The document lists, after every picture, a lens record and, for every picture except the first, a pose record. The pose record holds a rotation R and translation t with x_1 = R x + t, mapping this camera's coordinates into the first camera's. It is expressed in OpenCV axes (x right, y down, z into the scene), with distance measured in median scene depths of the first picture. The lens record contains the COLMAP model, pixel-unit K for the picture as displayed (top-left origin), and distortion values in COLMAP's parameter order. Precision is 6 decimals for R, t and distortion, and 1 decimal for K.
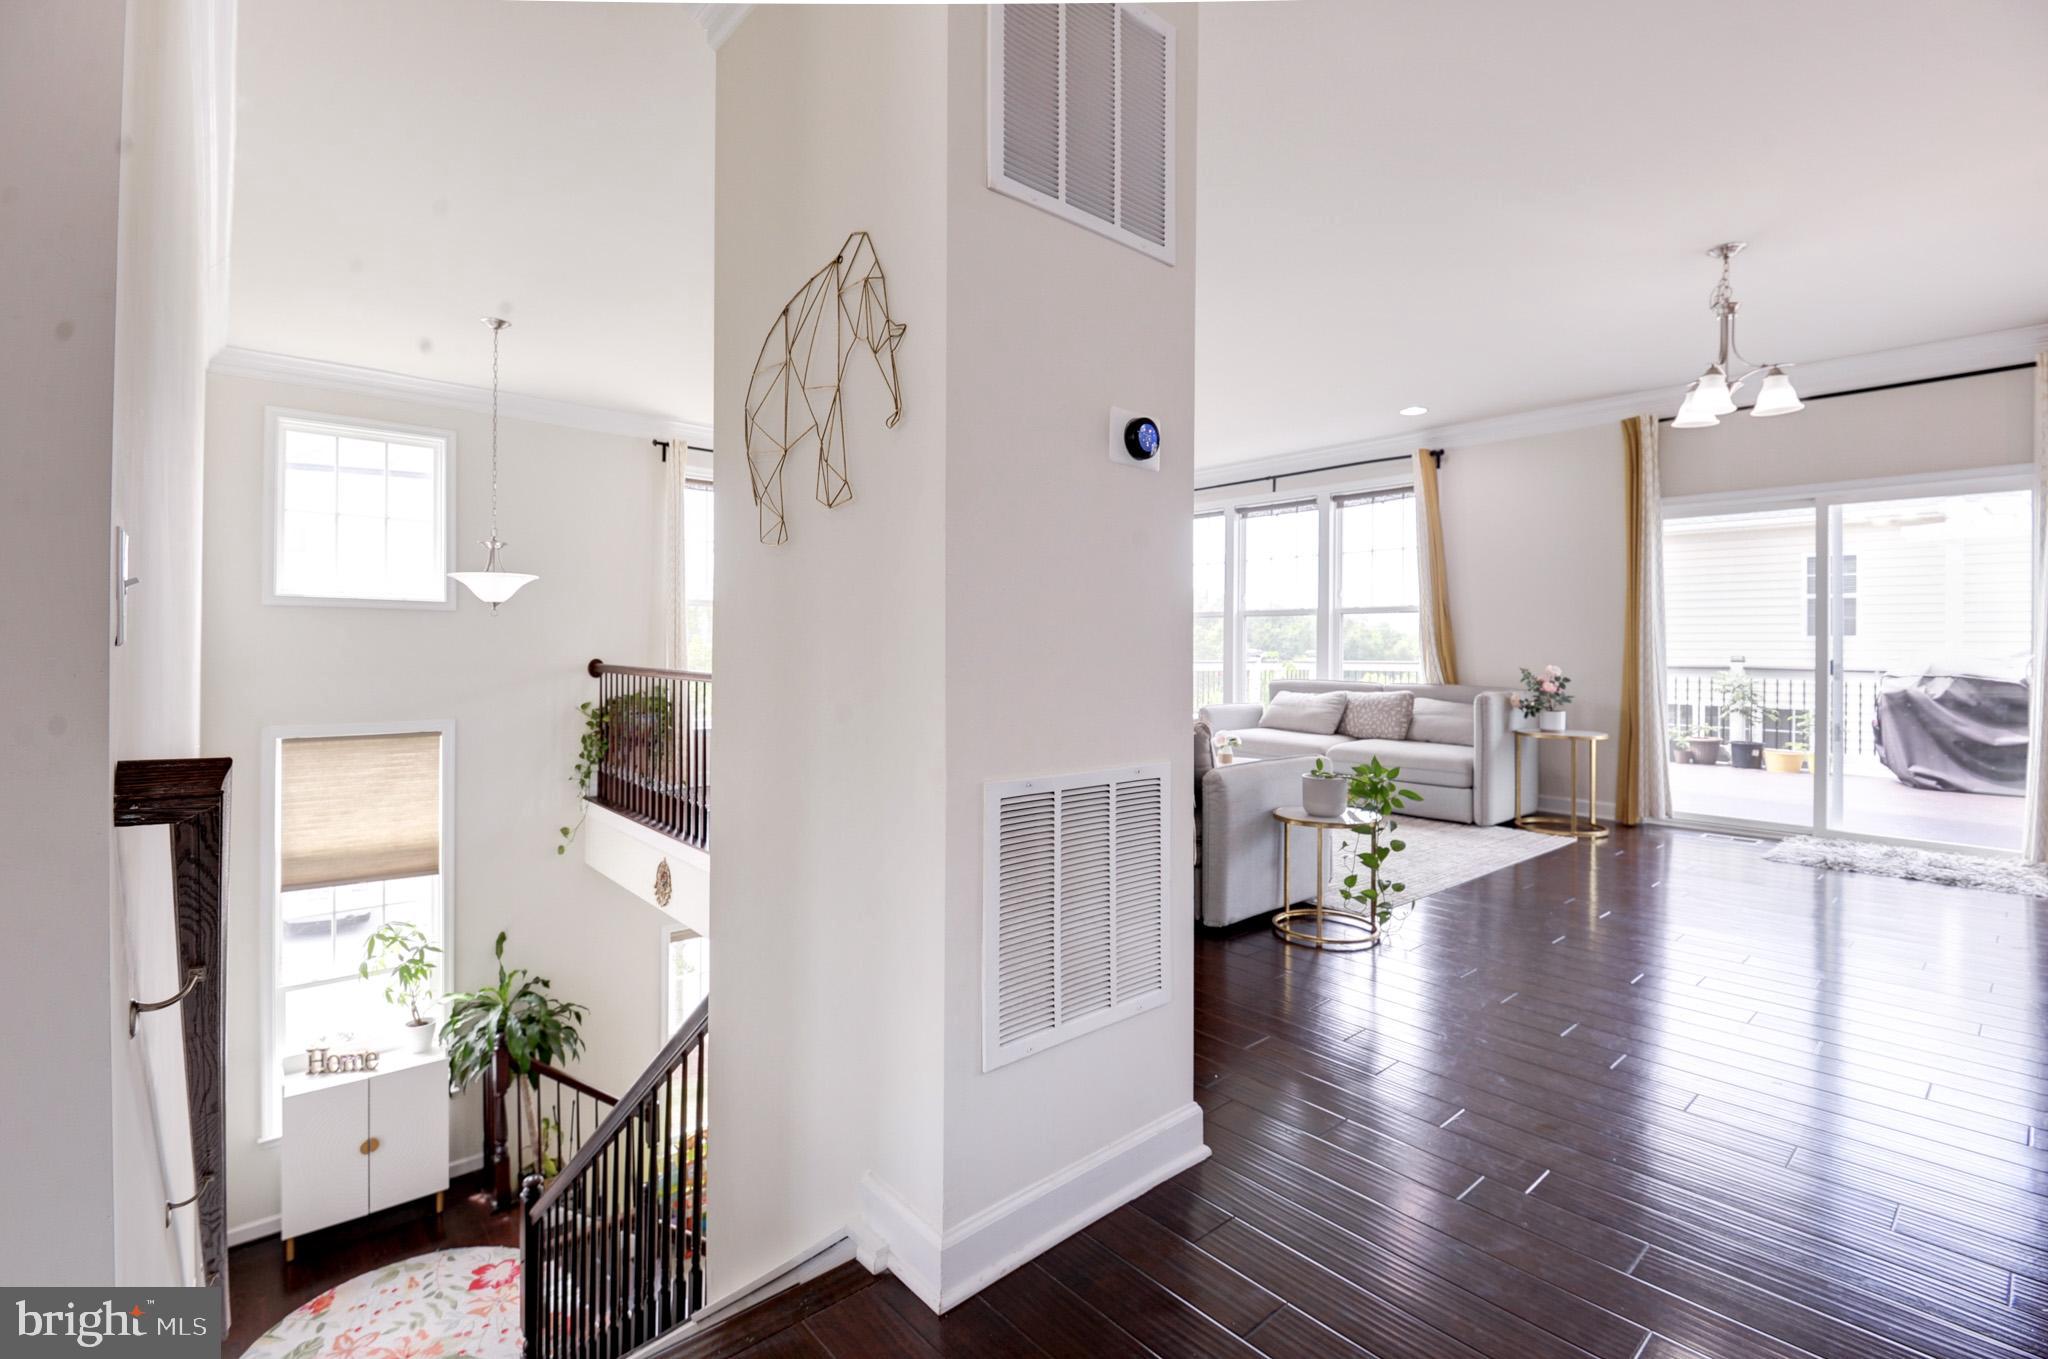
lens RADIAL K [[933.8, 0, 974.1], [0, 933.8, 641.8], [0, 0, 1]] dist [-0.014211, -0.002672]
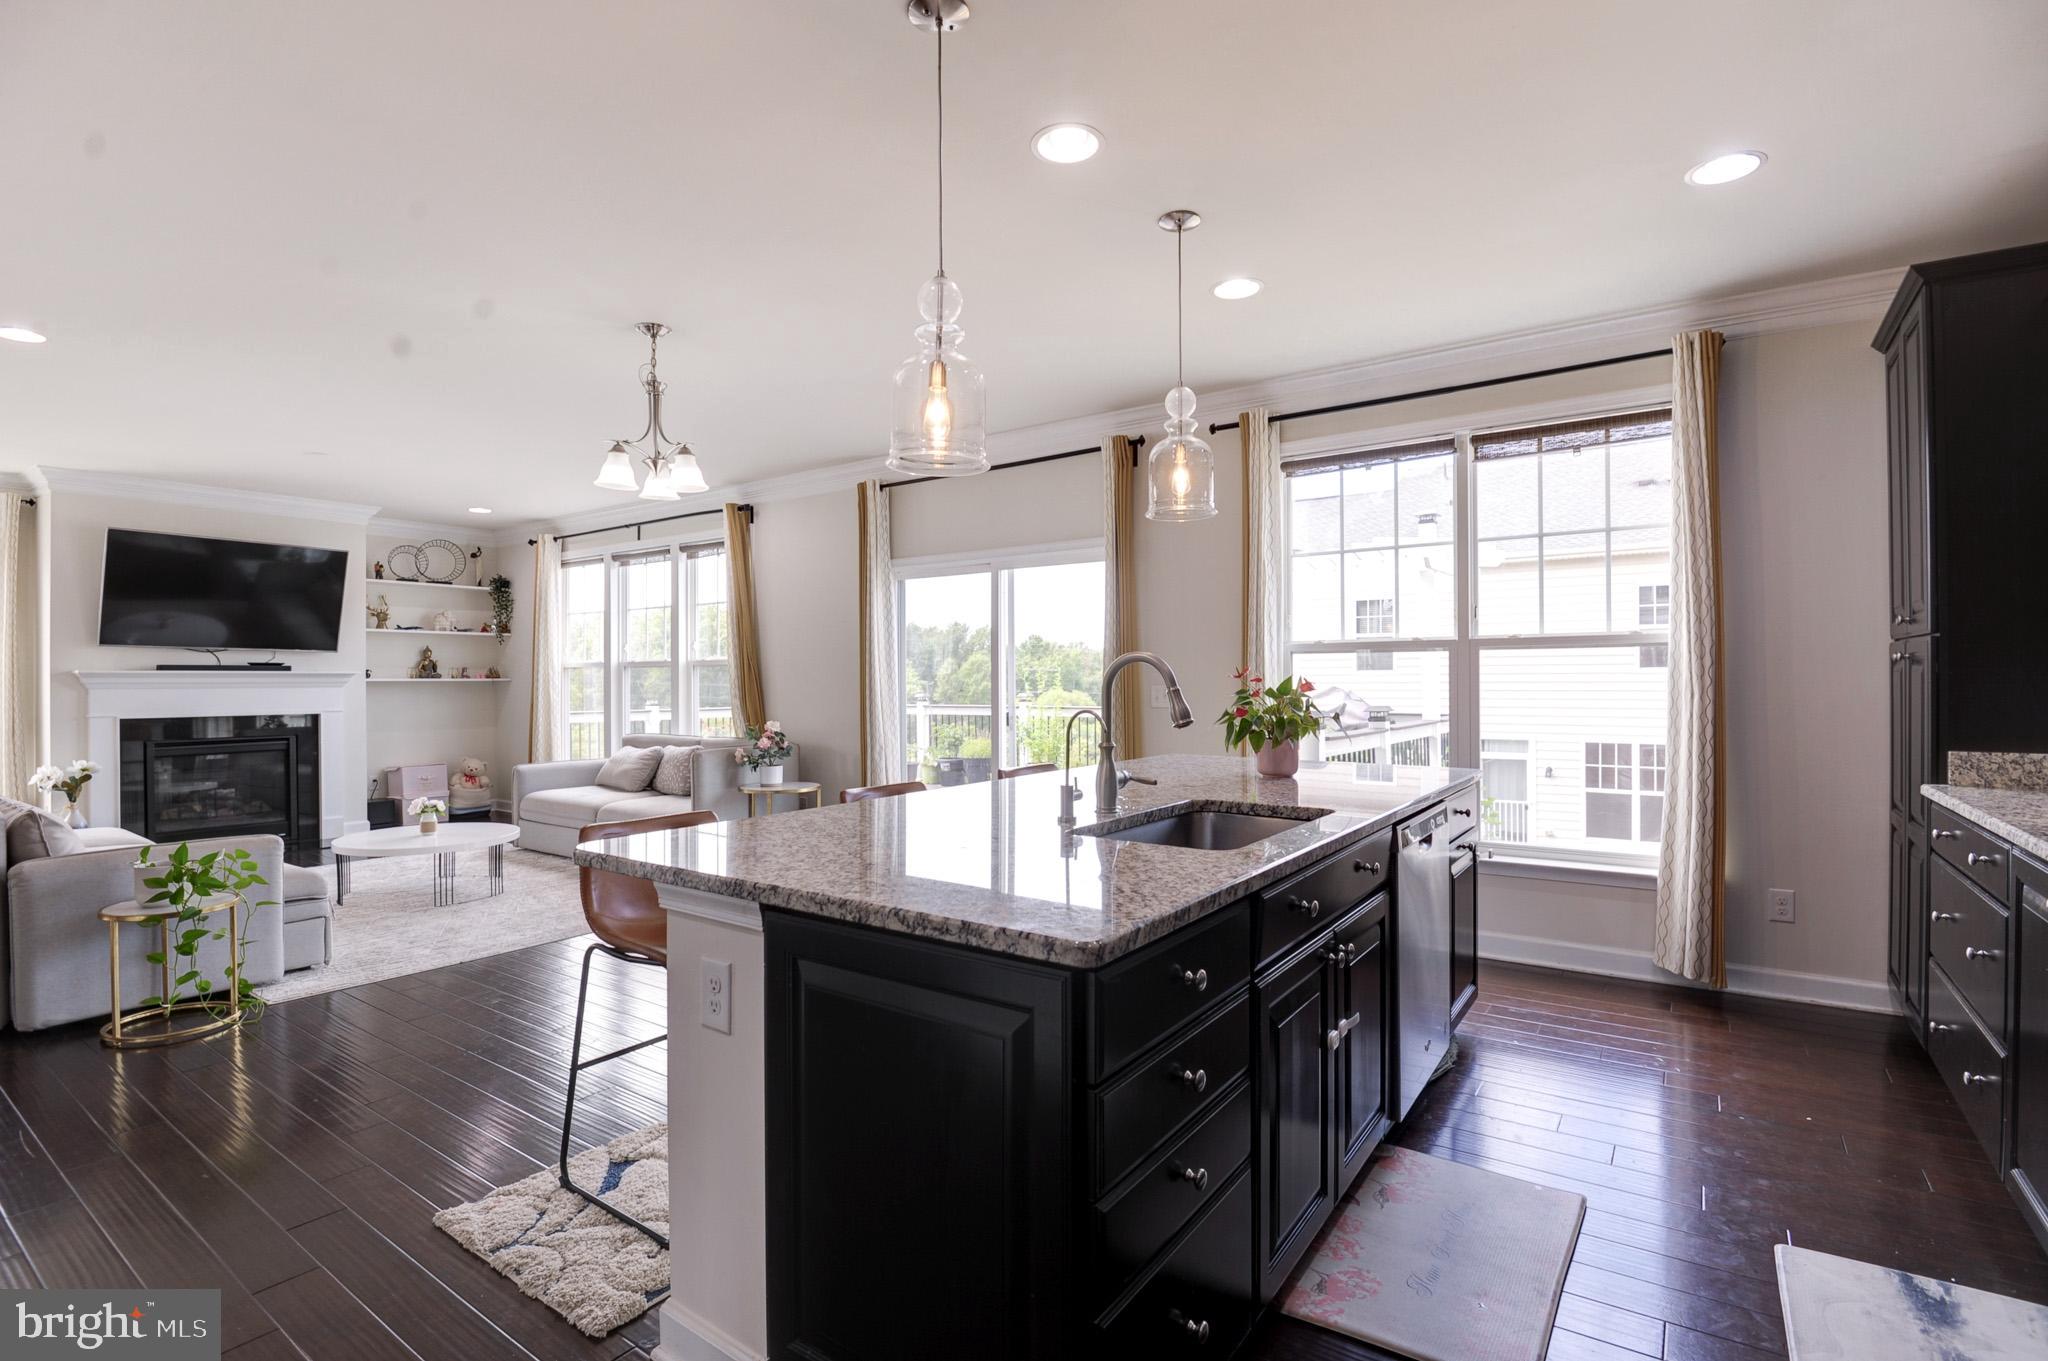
lens RADIAL K [[972.2, 0, 1055.9], [0, 972.2, 685.6], [0, 0, 1]] dist [-0.000887, -0.016582]
pose [[0.966587, -0.012243, 0.256048, 0.664462], [0.009792, 0.999893, 0.010843, -0.022543], [-0.256153, -0.007974, 0.966603, -0.120934]]
